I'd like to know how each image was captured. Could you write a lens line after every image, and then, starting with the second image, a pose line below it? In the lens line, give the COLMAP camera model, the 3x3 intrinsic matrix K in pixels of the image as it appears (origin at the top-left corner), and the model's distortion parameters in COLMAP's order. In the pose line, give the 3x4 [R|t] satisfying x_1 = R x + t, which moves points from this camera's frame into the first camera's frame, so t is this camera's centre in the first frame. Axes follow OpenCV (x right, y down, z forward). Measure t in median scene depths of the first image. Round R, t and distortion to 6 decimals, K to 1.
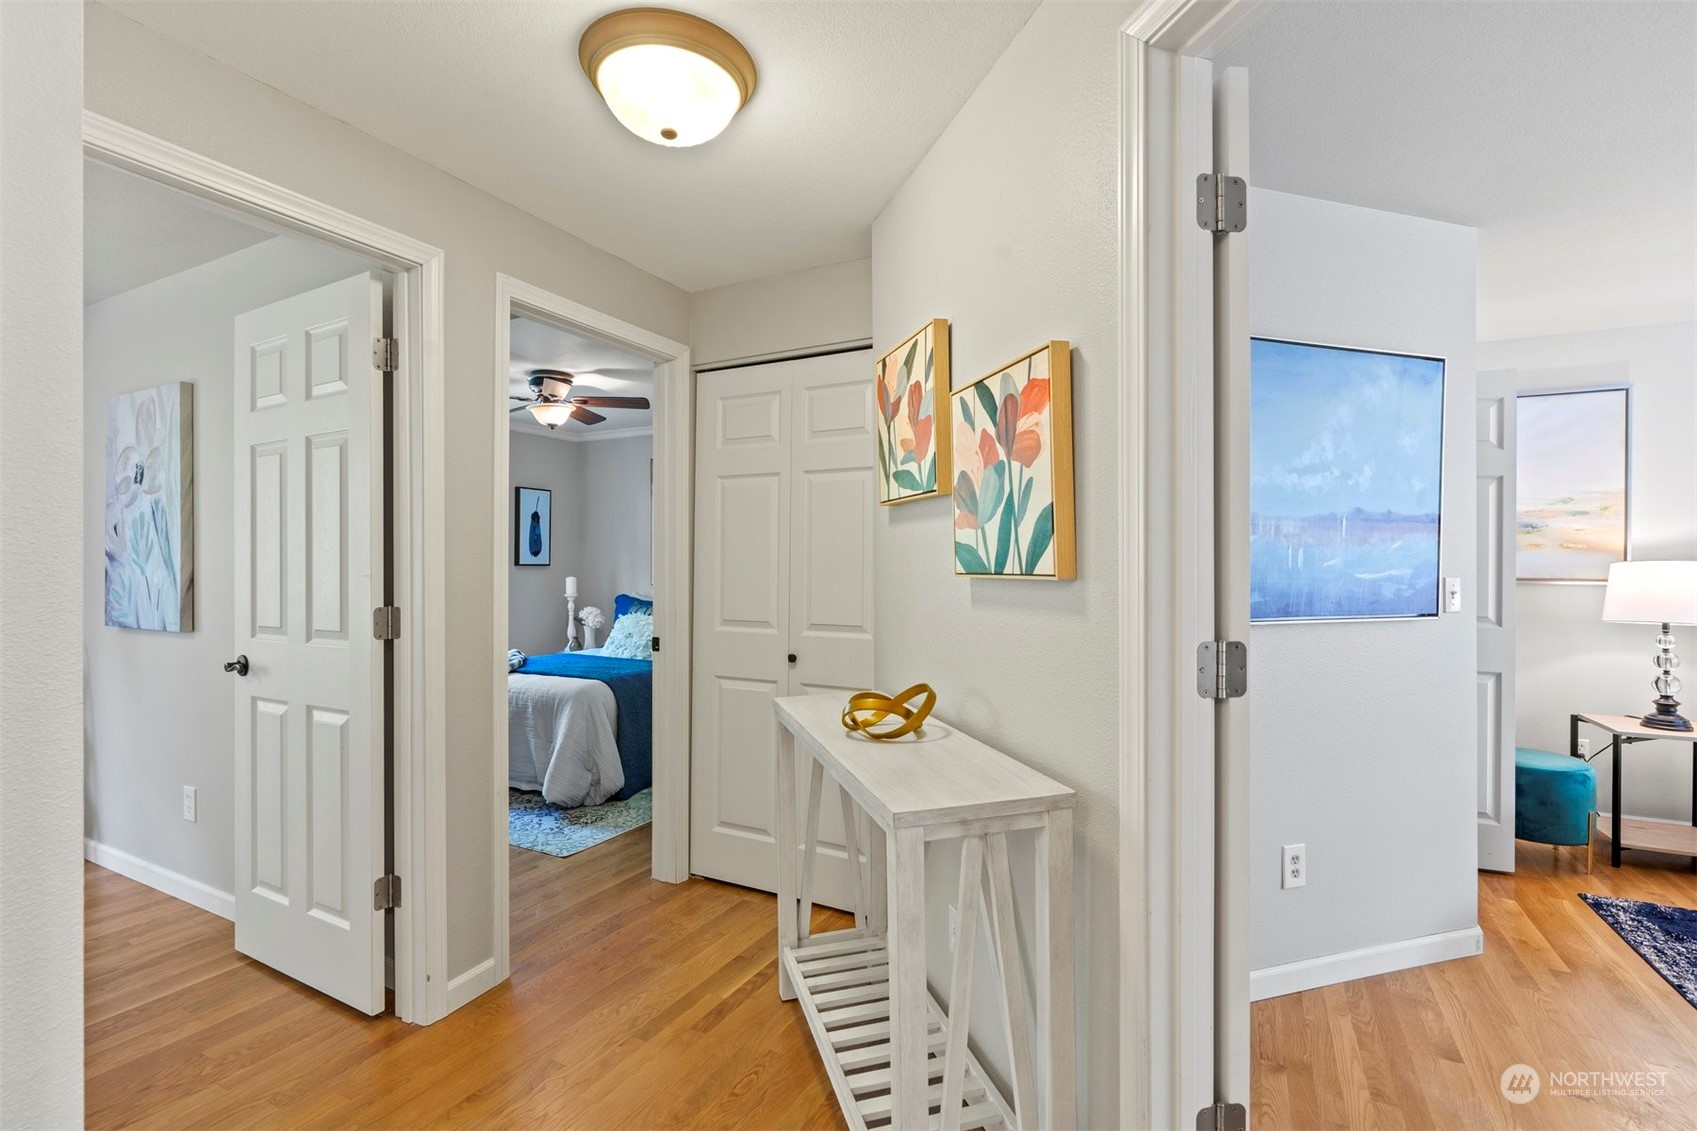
lens RADIAL K [[769.0, 0, 848.6], [0, 769.0, 563.1], [0, 0, 1]] dist [-0.010142, 0.004444]
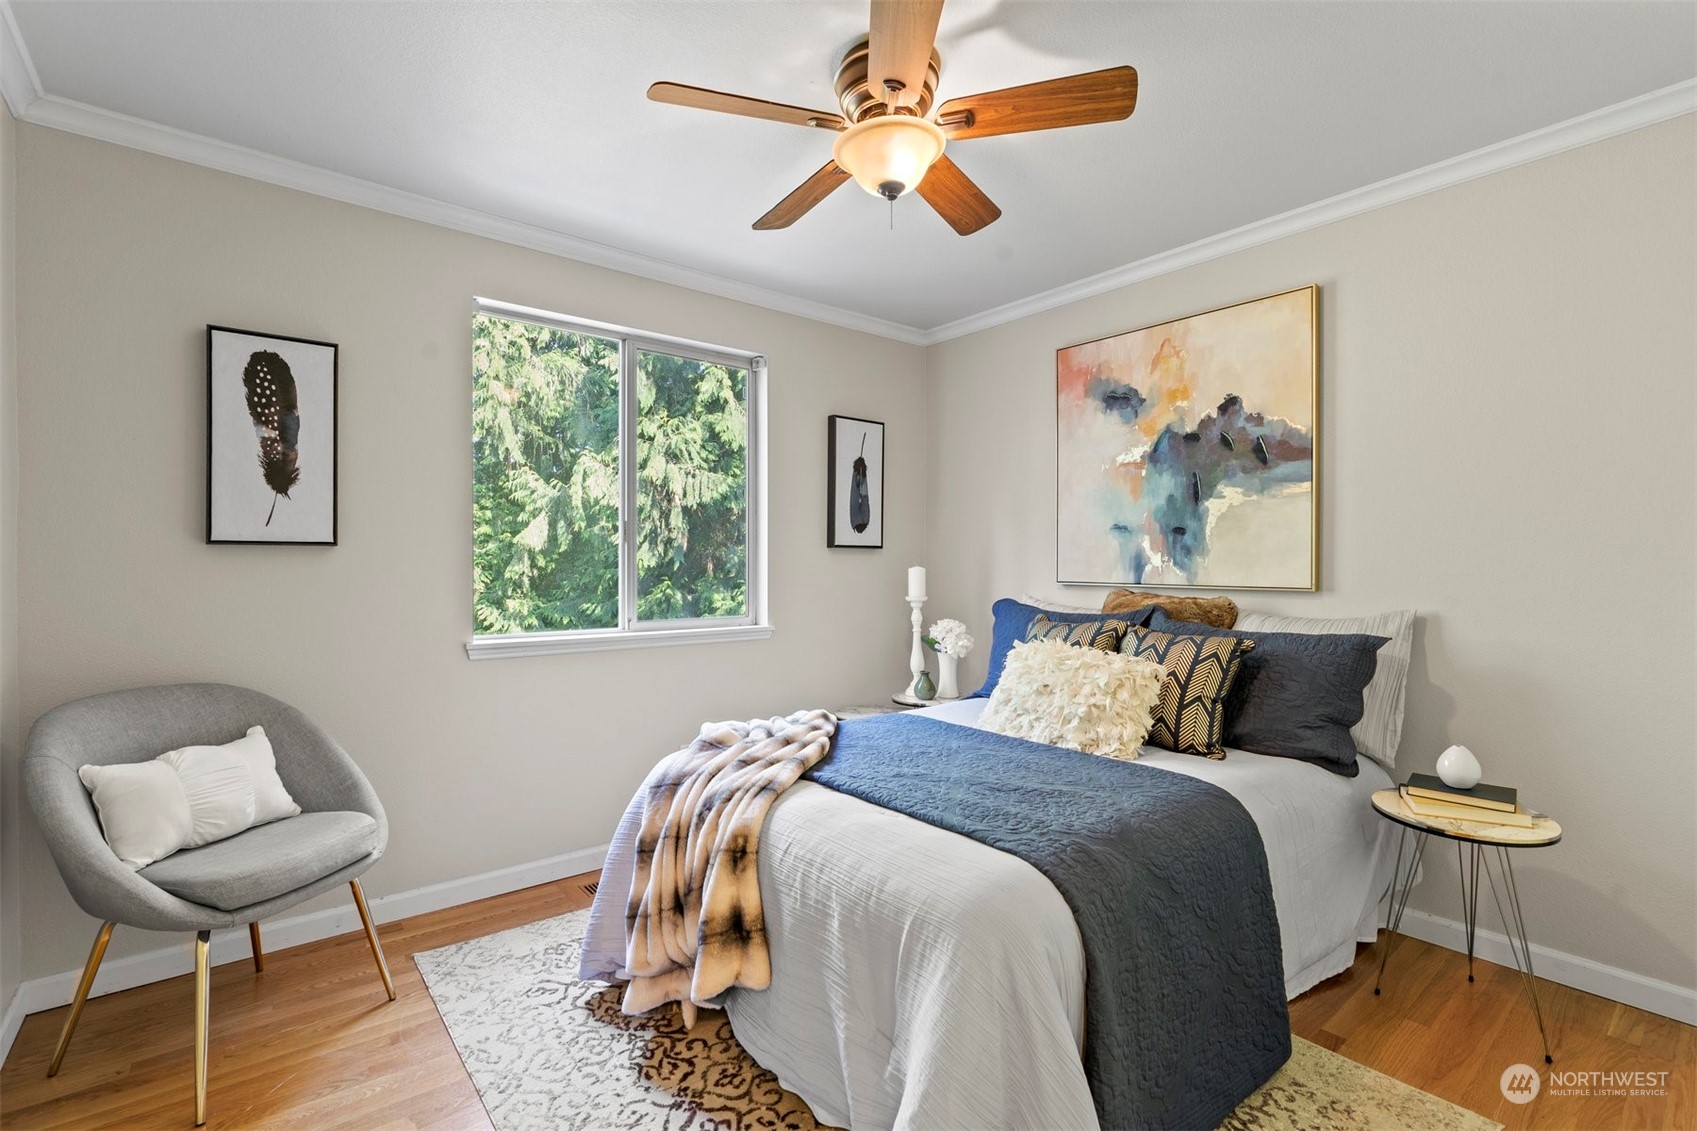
lens RADIAL K [[769.0, 0, 847.2], [0, 769.0, 565.5], [0, 0, 1]] dist [-0.010142, 0.004444]
pose [[0.916542, 0.002718, -0.399929, -0.179179], [-0.001538, 0.999993, 0.003273, 0.015192], [0.399935, -0.002385, 0.916540, 0.452084]]
